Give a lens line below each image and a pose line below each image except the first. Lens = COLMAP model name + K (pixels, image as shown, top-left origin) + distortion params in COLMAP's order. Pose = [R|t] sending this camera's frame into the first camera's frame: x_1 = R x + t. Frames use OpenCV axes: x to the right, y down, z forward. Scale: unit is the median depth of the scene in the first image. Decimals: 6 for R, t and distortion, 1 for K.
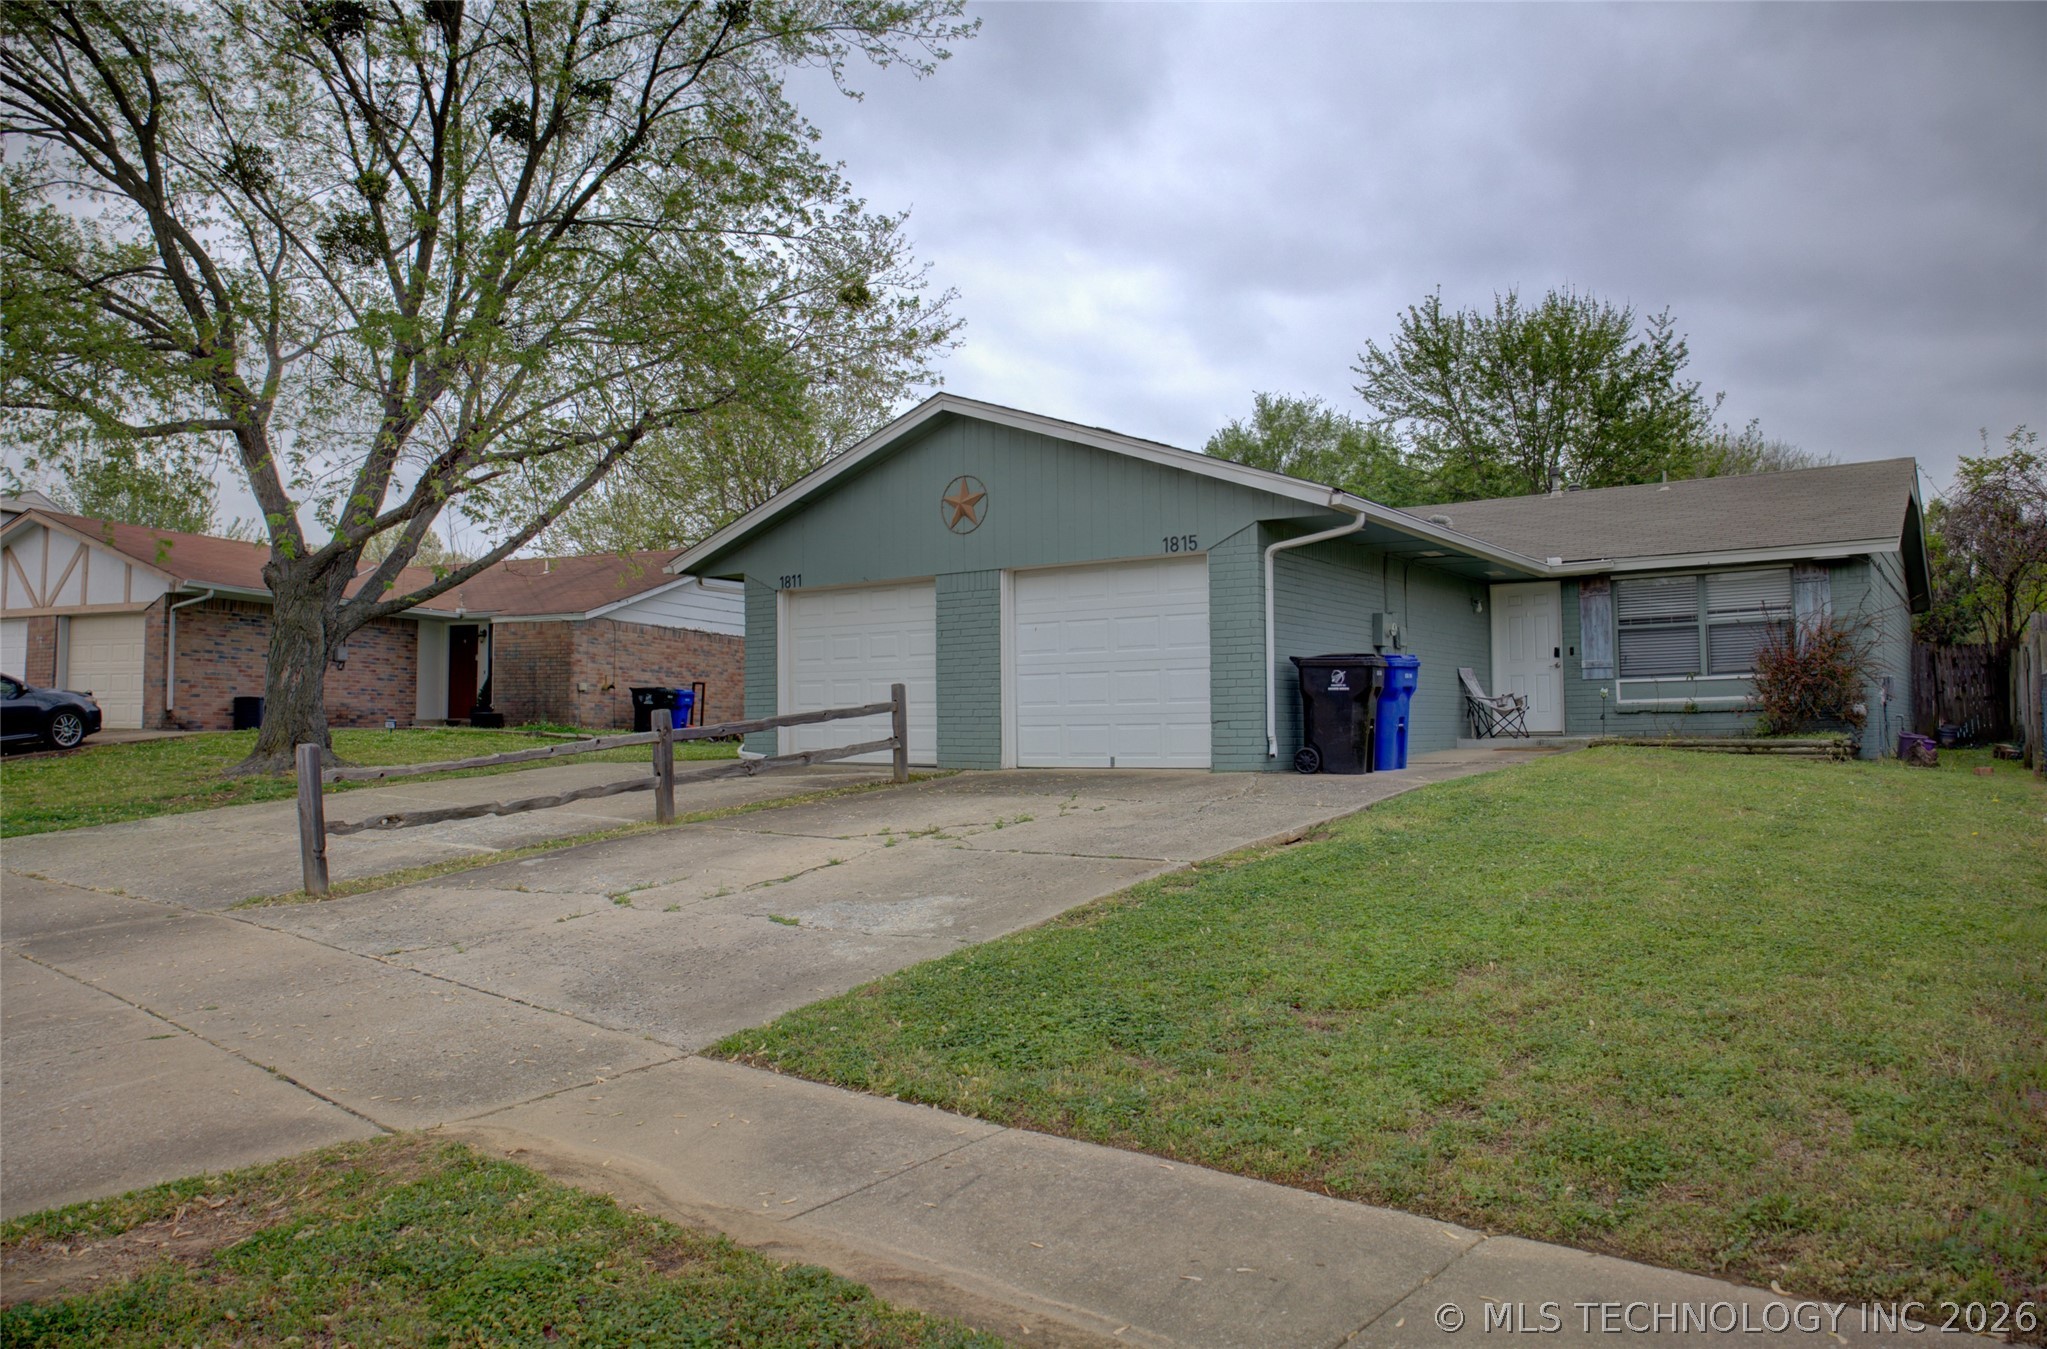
lens RADIAL K [[1434.2, 0, 1025.5], [0, 1434.2, 659.3], [0, 0, 1]] dist [-0.161561, 0.108302]
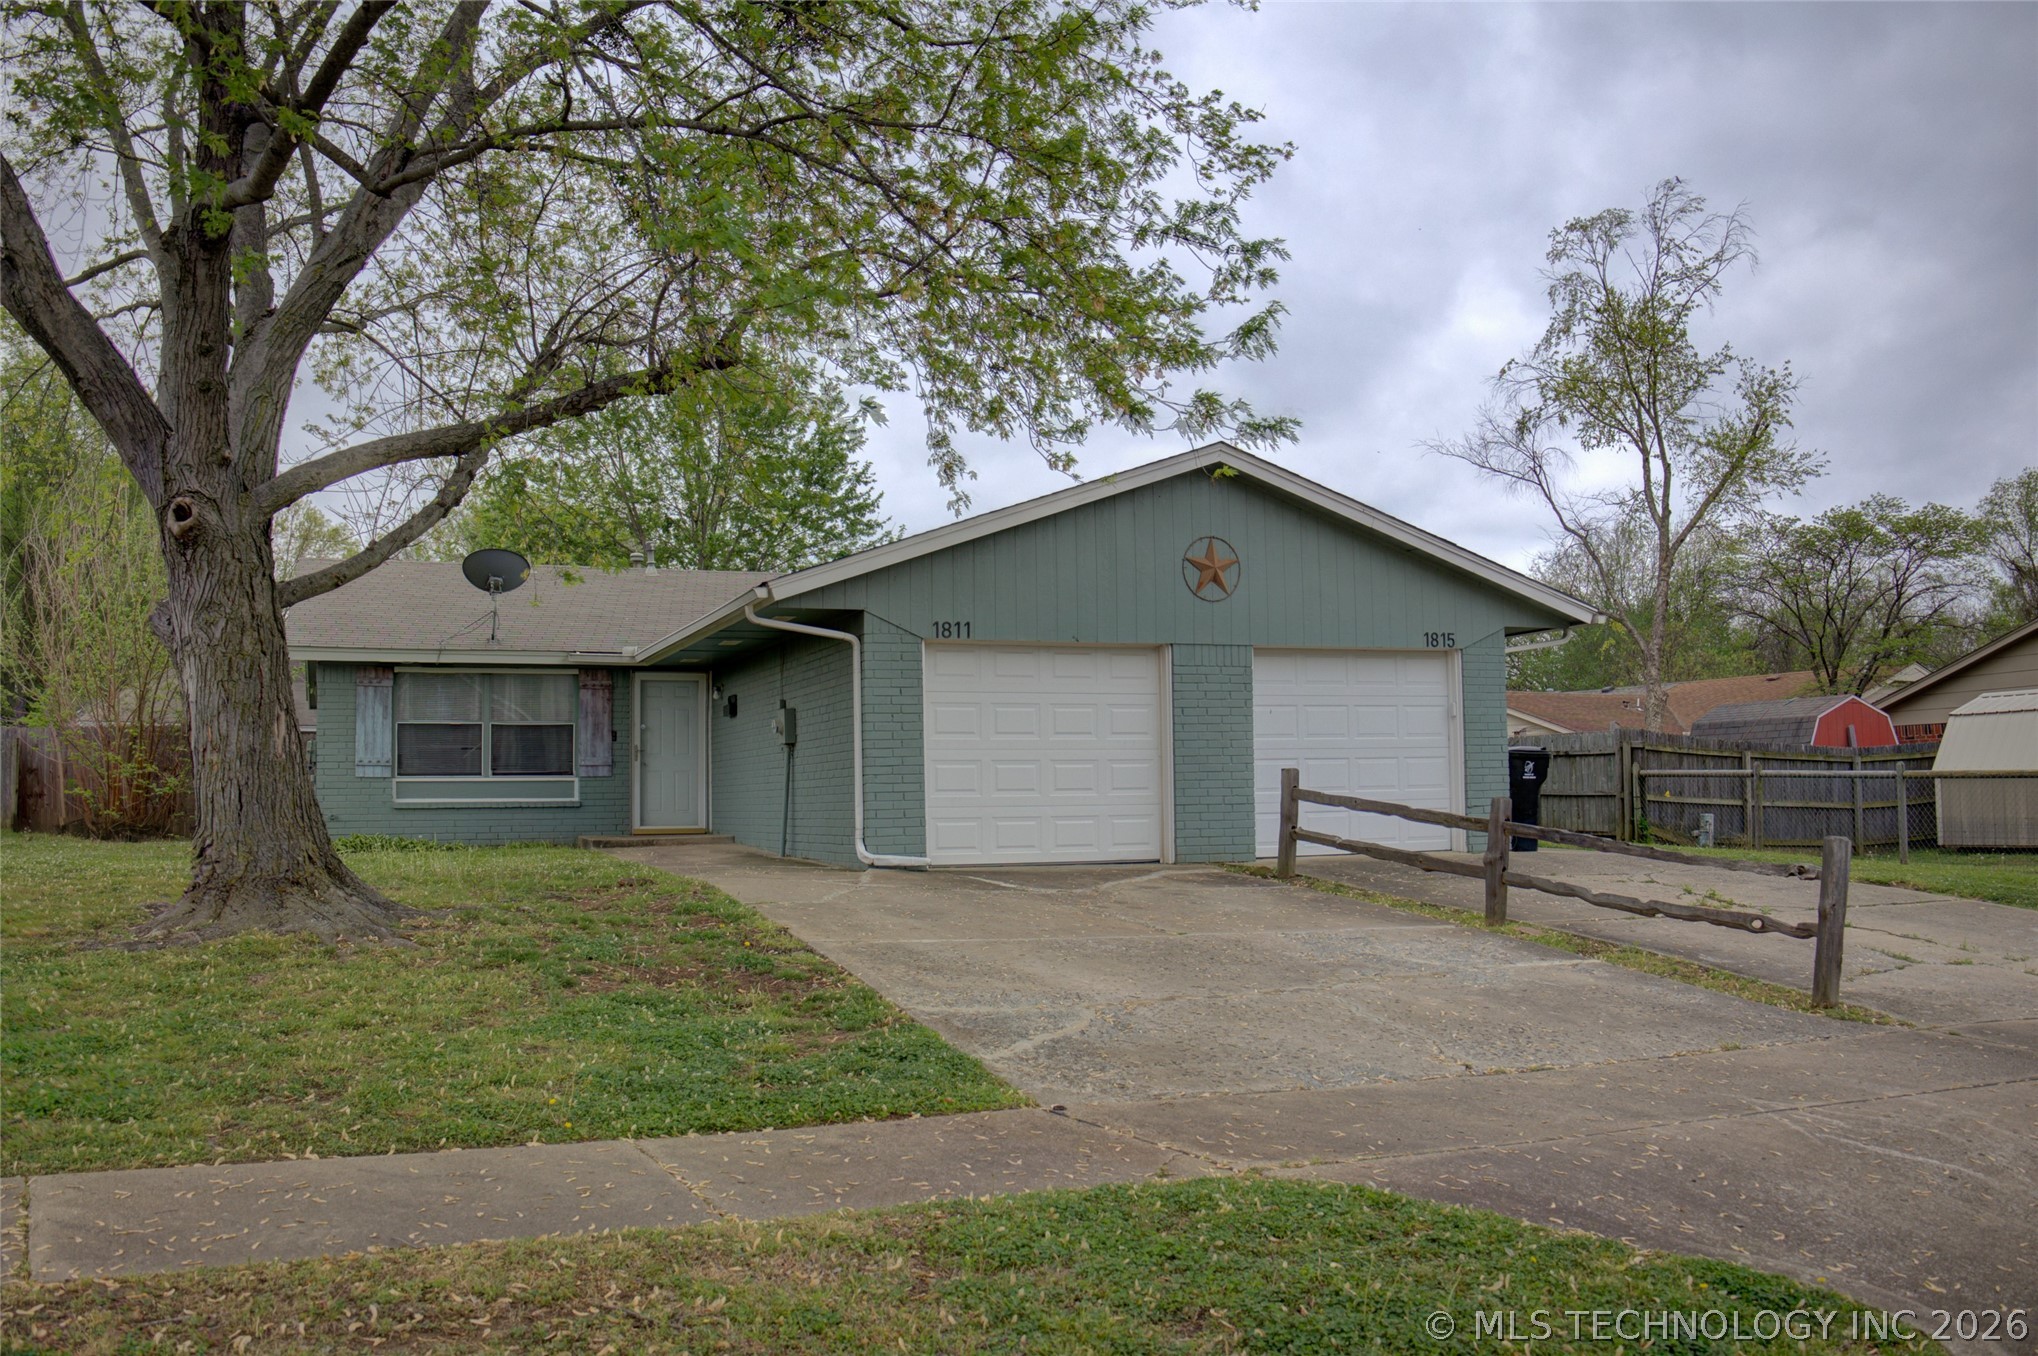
lens RADIAL K [[1822.7, 0, 1021.3], [0, 1822.7, 701.0], [0, 0, 1]] dist [0.005521, 0.001722]
pose [[0.524146, 0.044553, 0.850462, -1.086322], [-0.030029, 0.998977, -0.033826, 0.017667], [-0.851099, -0.007809, 0.524948, 0.499339]]
